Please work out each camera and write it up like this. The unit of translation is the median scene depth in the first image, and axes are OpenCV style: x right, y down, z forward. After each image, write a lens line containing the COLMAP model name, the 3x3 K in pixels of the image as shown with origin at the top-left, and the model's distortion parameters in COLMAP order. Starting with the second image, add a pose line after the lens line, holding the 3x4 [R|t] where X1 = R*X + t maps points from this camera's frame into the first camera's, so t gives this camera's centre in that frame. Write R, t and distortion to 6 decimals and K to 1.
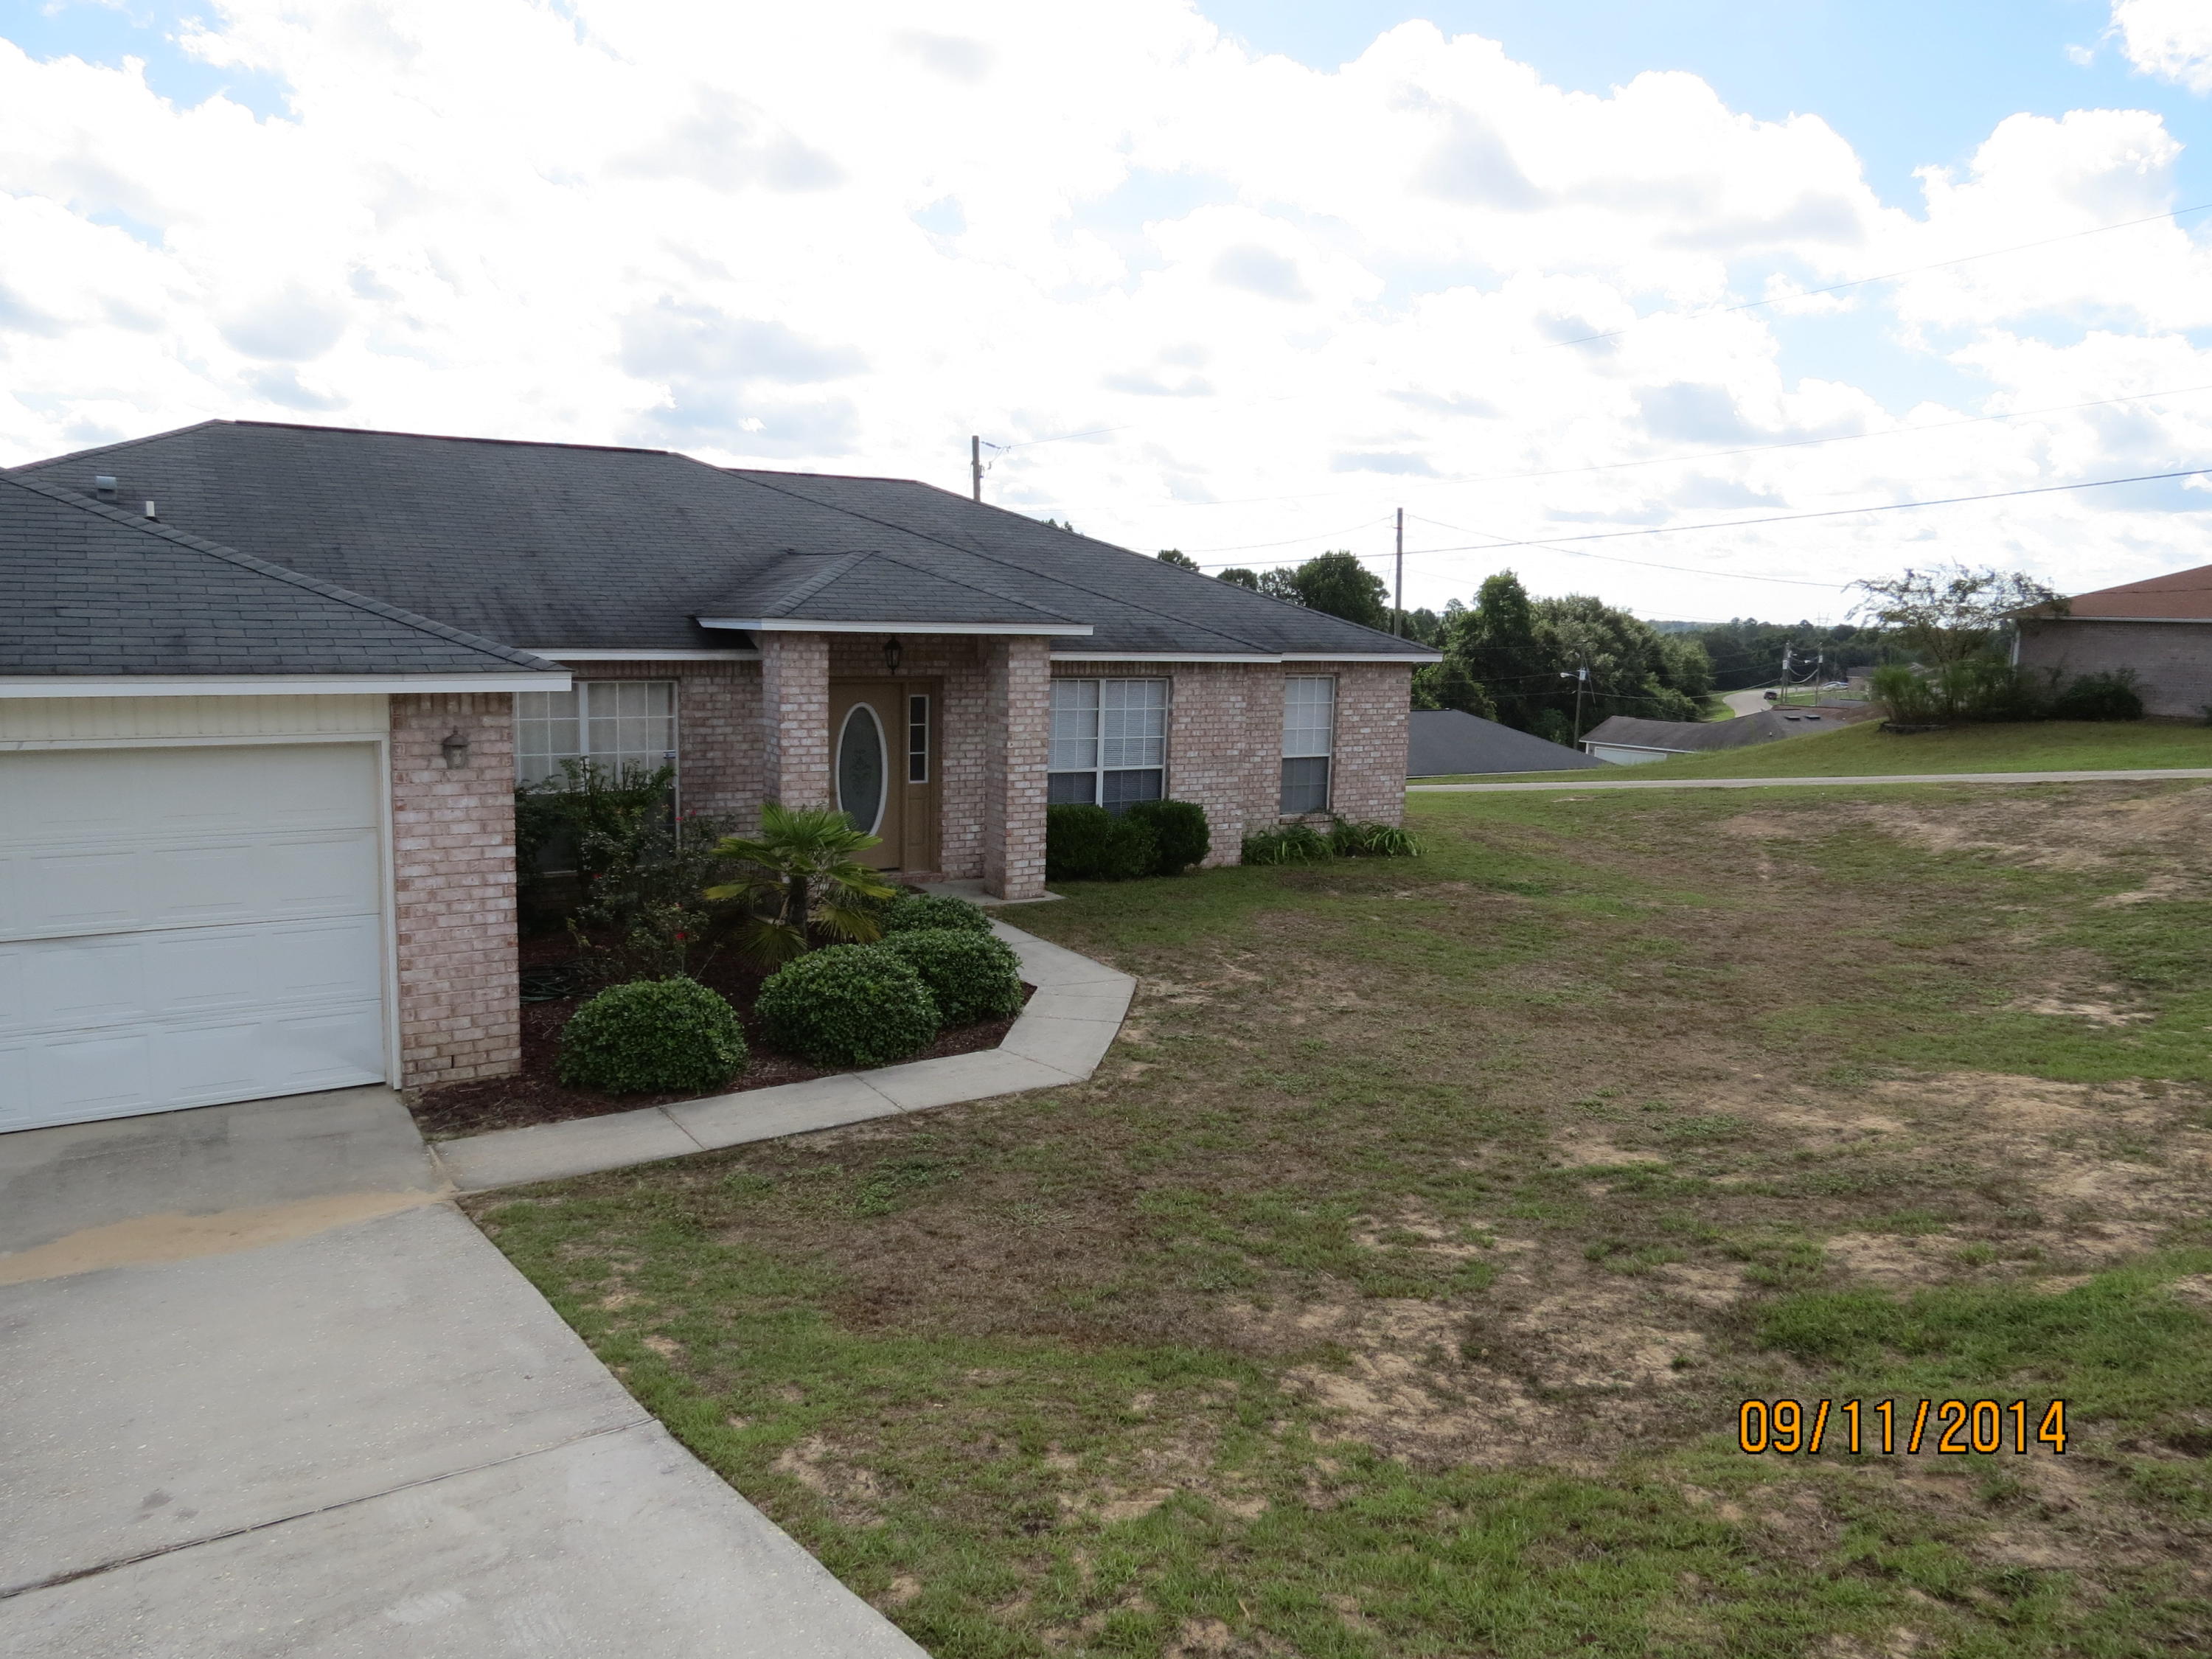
lens RADIAL K [[1559.7, 0, 1107.8], [0, 1559.7, 821.6], [0, 0, 1]] dist [-0.039116, 0.016998]
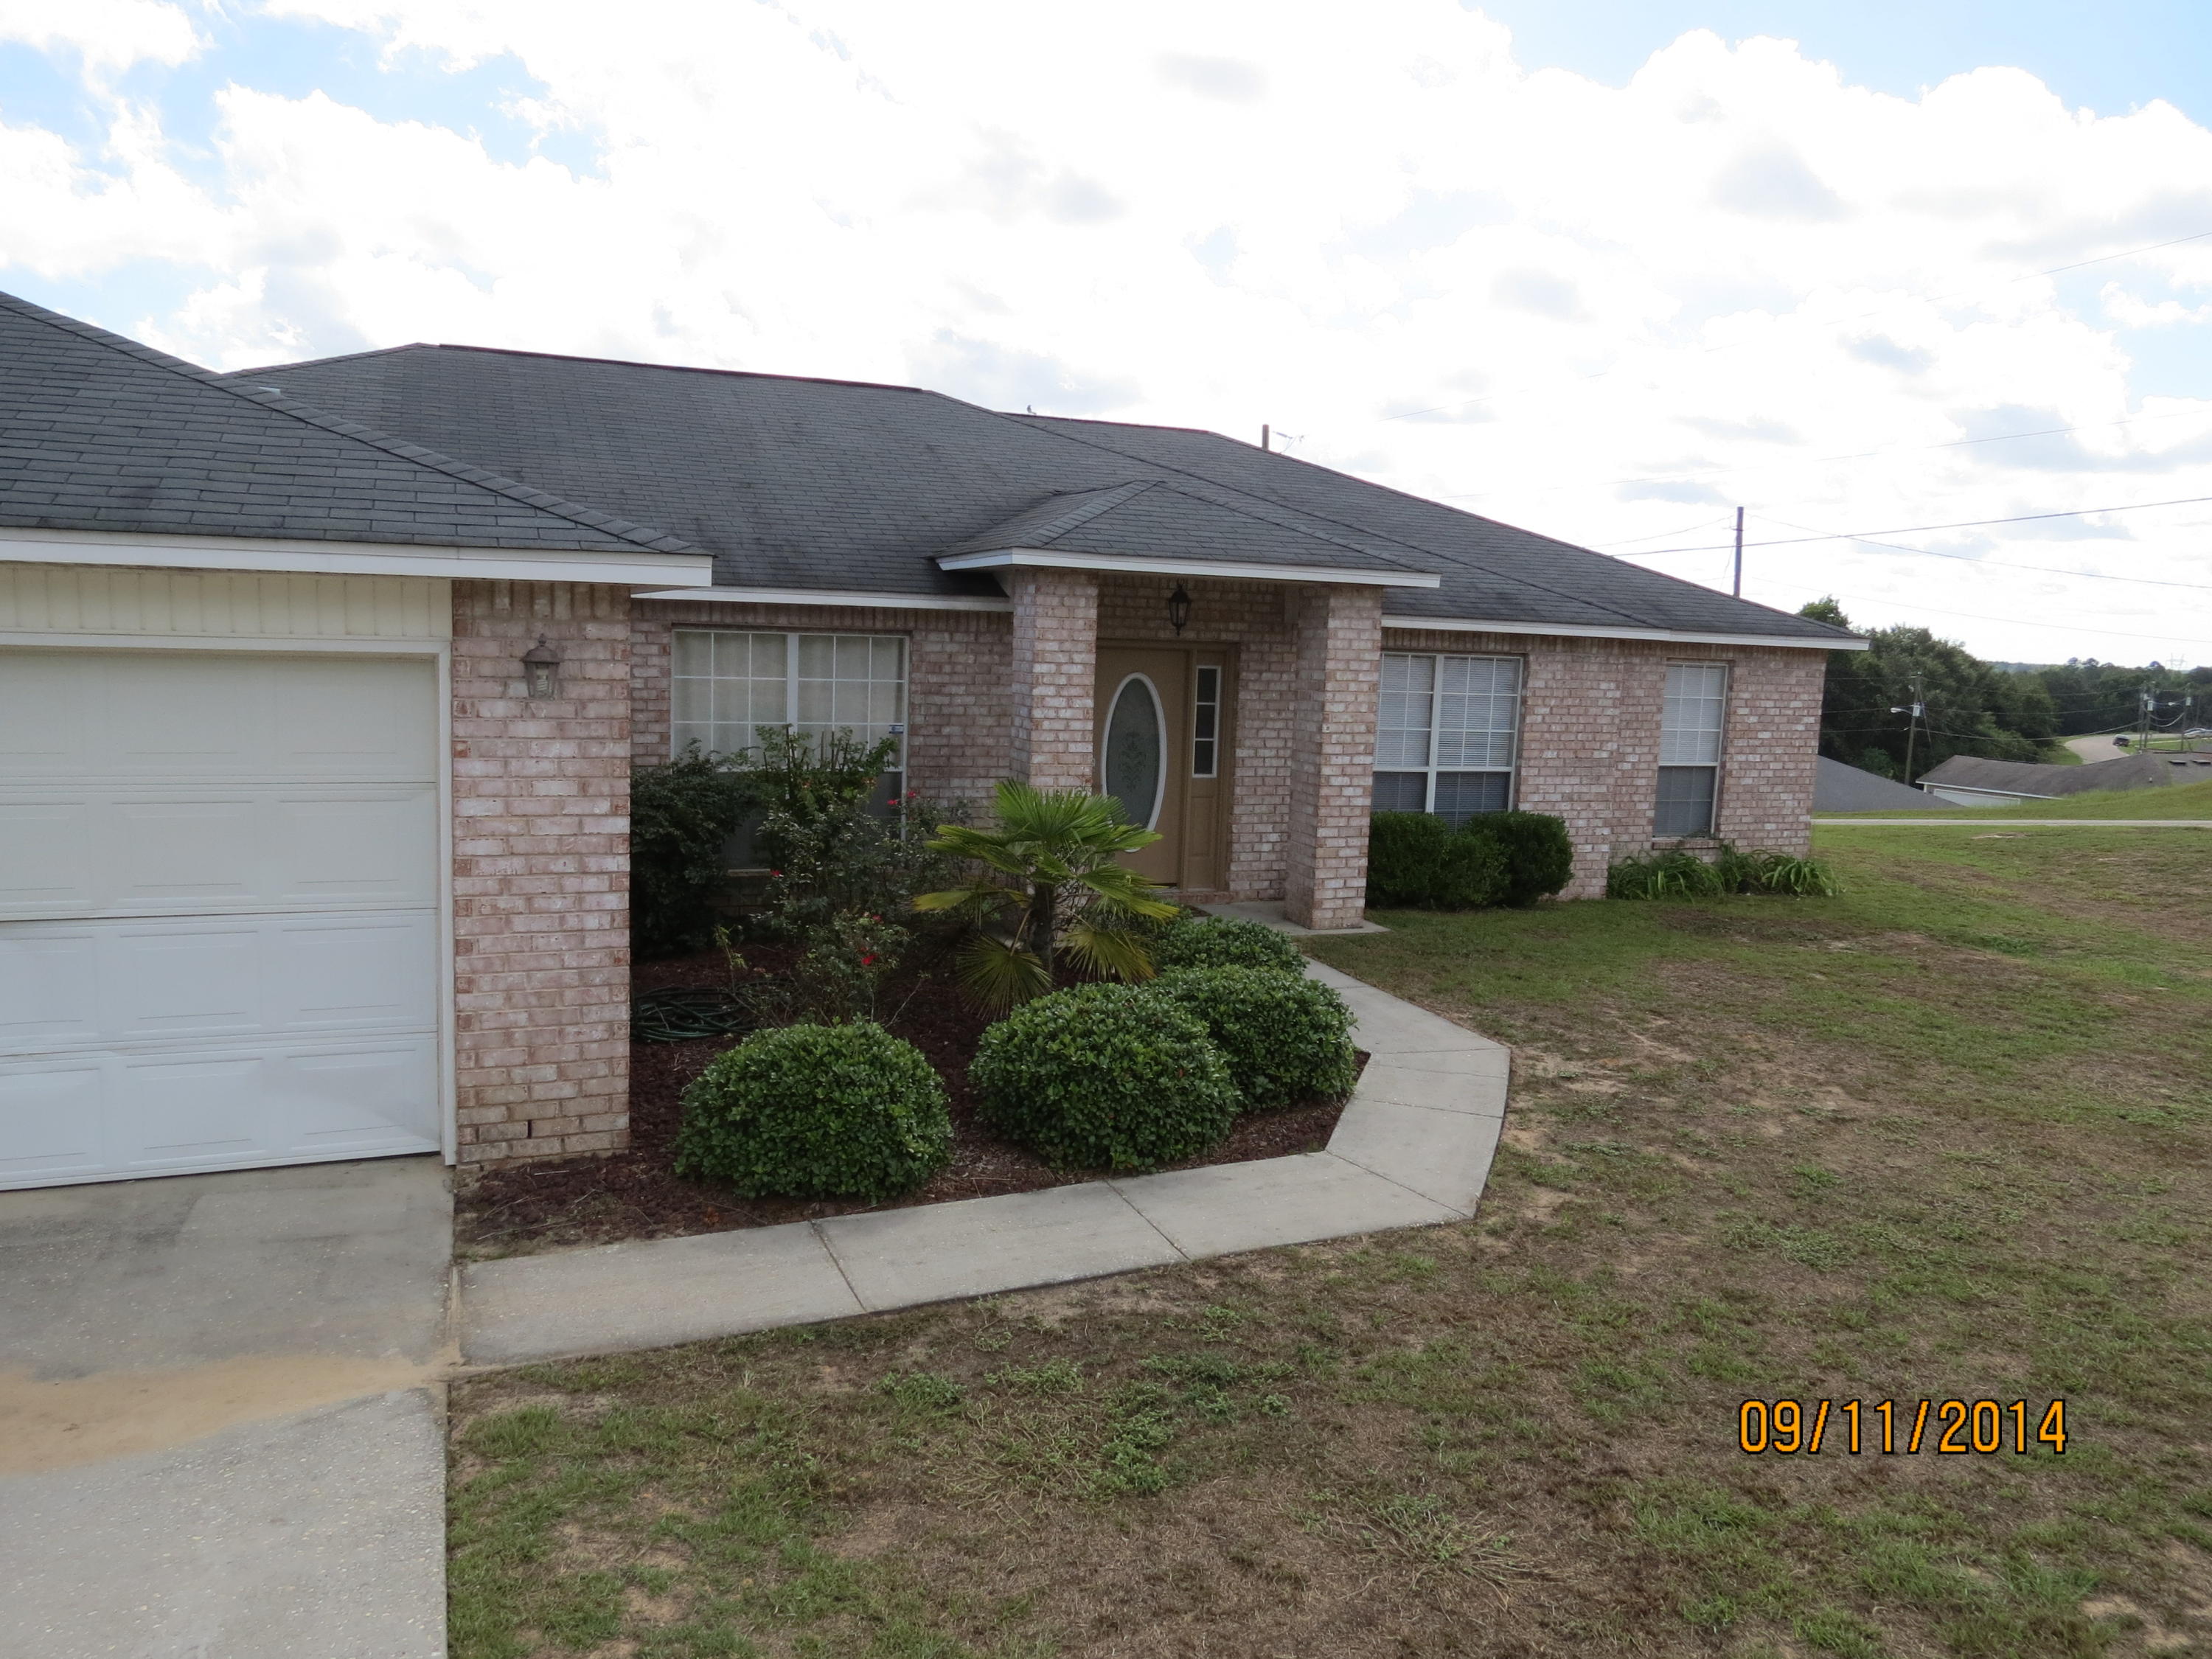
lens RADIAL K [[1569.3, 0, 1105.1], [0, 1569.3, 825.6], [0, 0, 1]] dist [-0.036297, 0.016917]
pose [[0.984651, 0.033289, -0.171328, -0.056260], [-0.035959, 0.999275, -0.012505, 0.019475], [0.170788, 0.018474, 0.985135, 0.343974]]
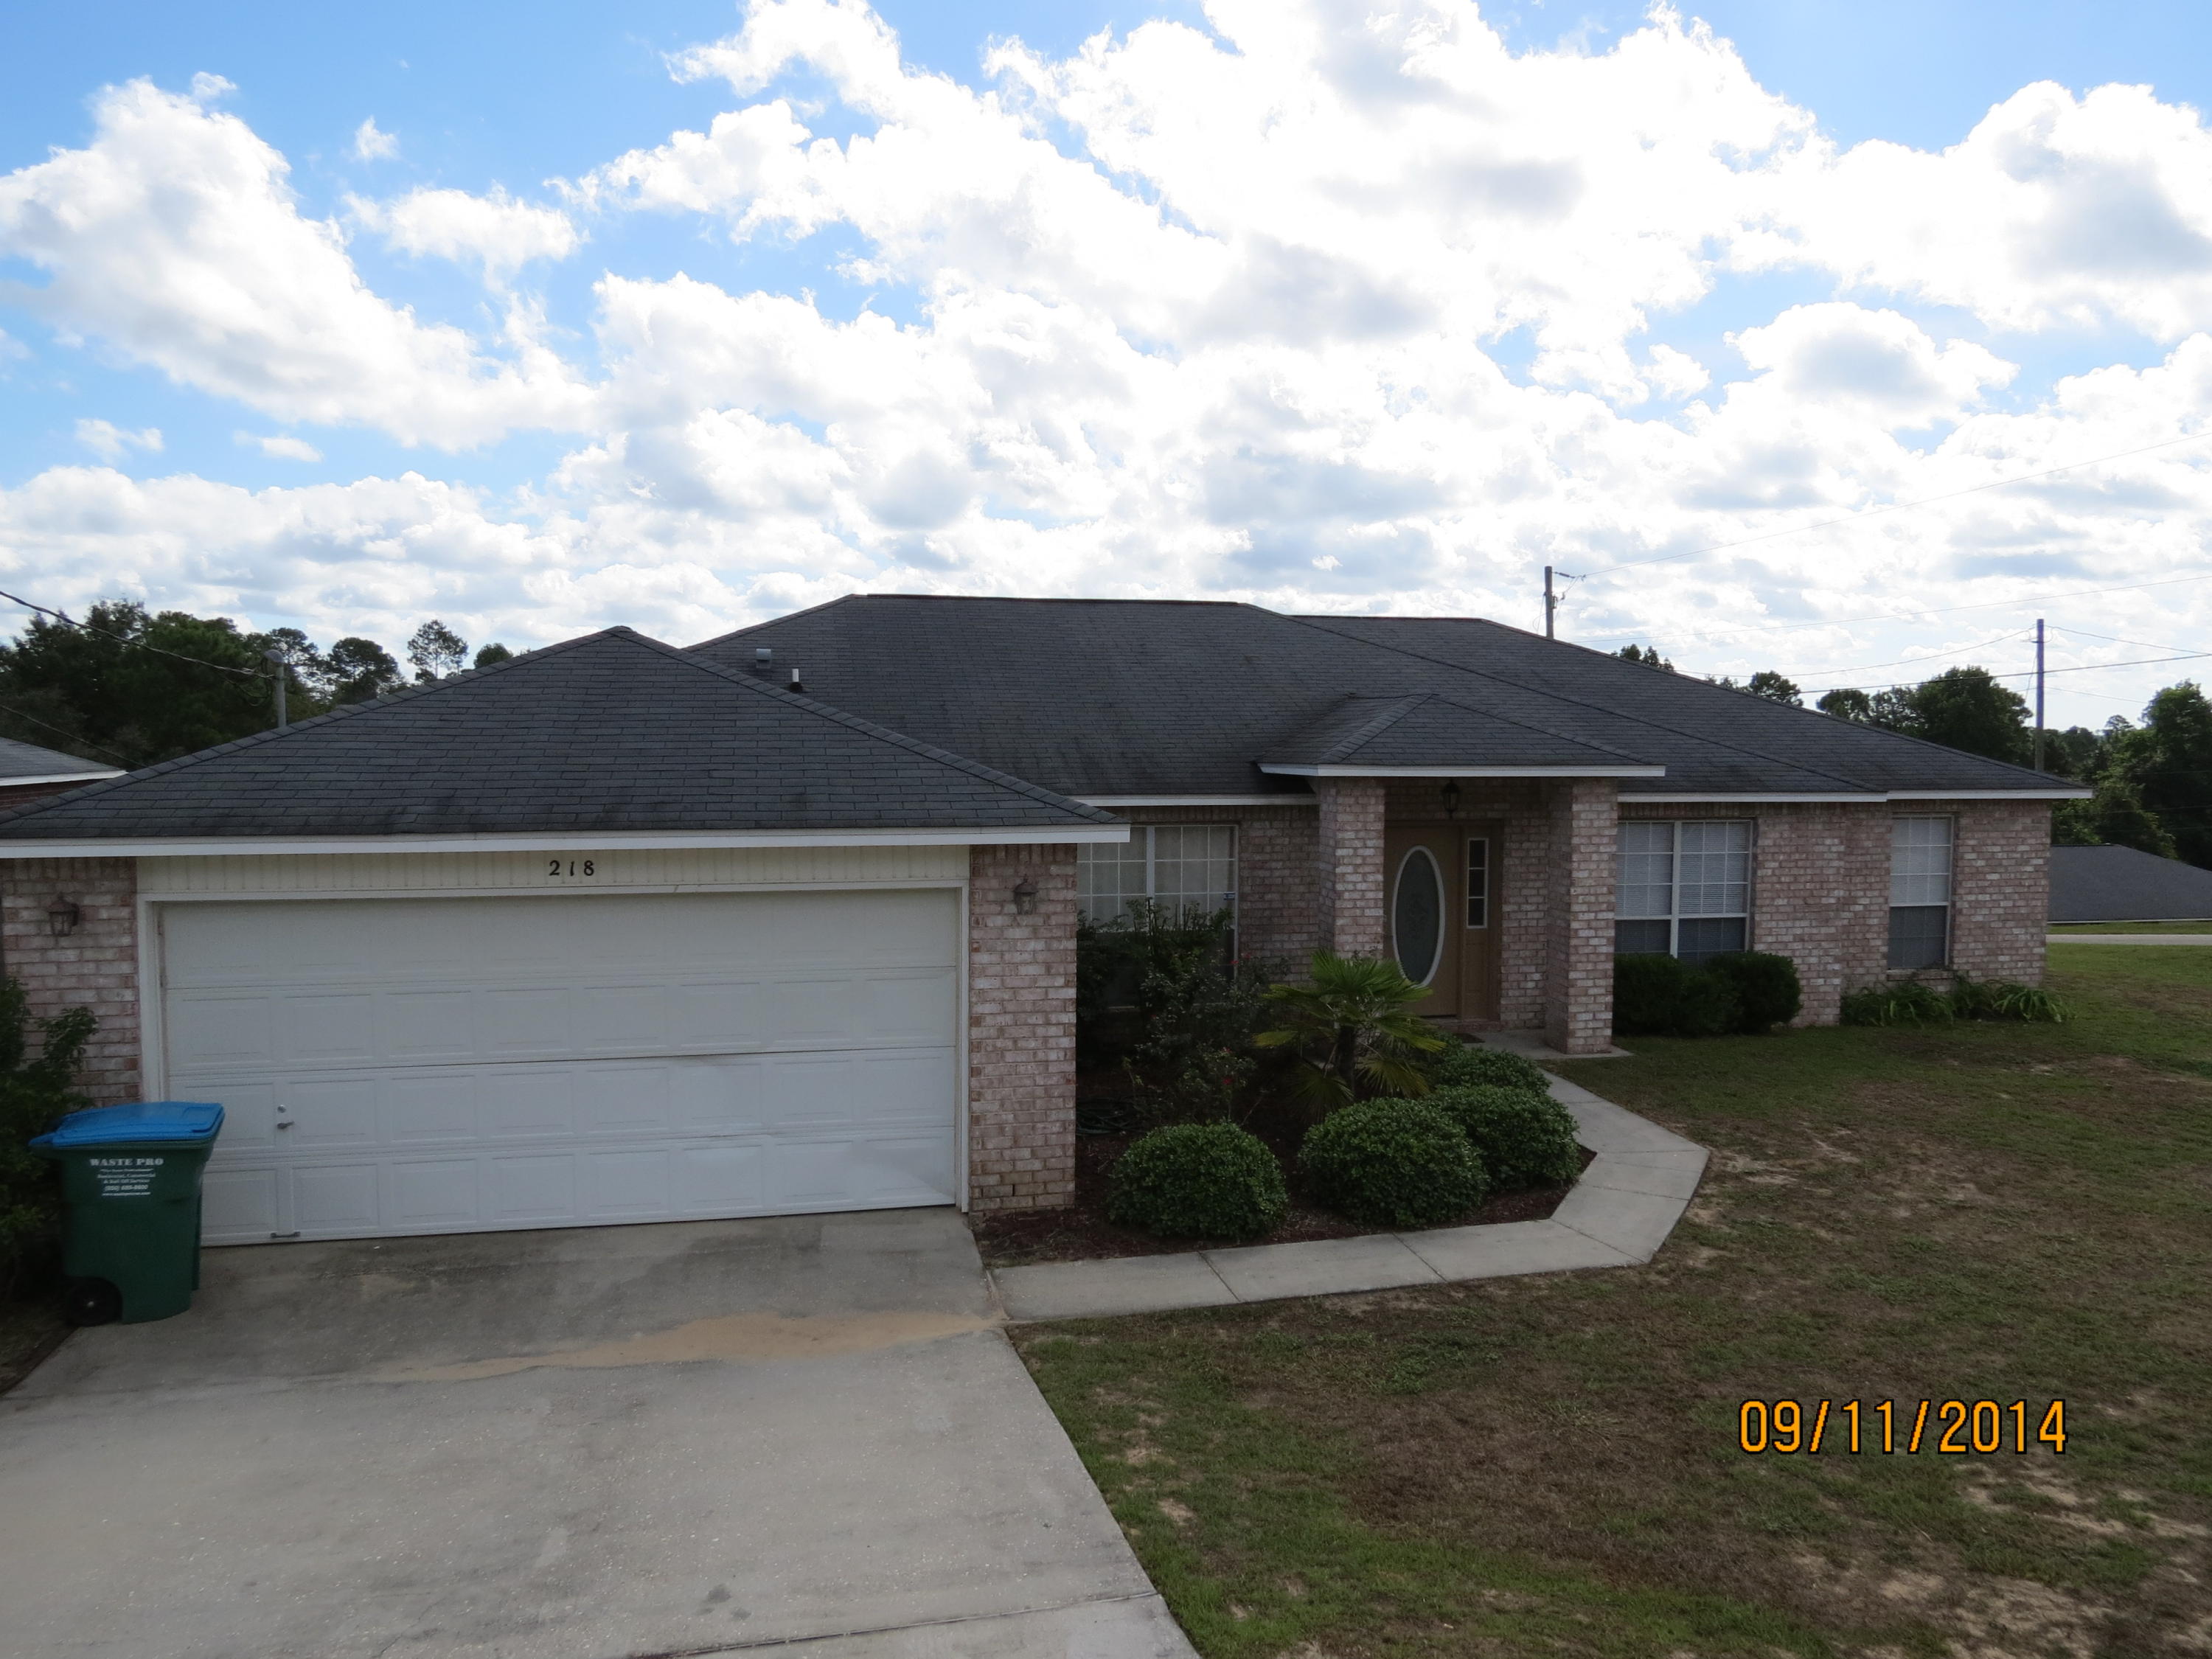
lens RADIAL K [[1559.7, 0, 1107.8], [0, 1559.7, 821.6], [0, 0, 1]] dist [-0.039116, 0.016998]
pose [[0.934646, -0.000877, -0.355579, 0.014797], [-0.028806, 0.996523, -0.078175, -0.014124], [0.354412, 0.083309, 0.931371, 0.010132]]
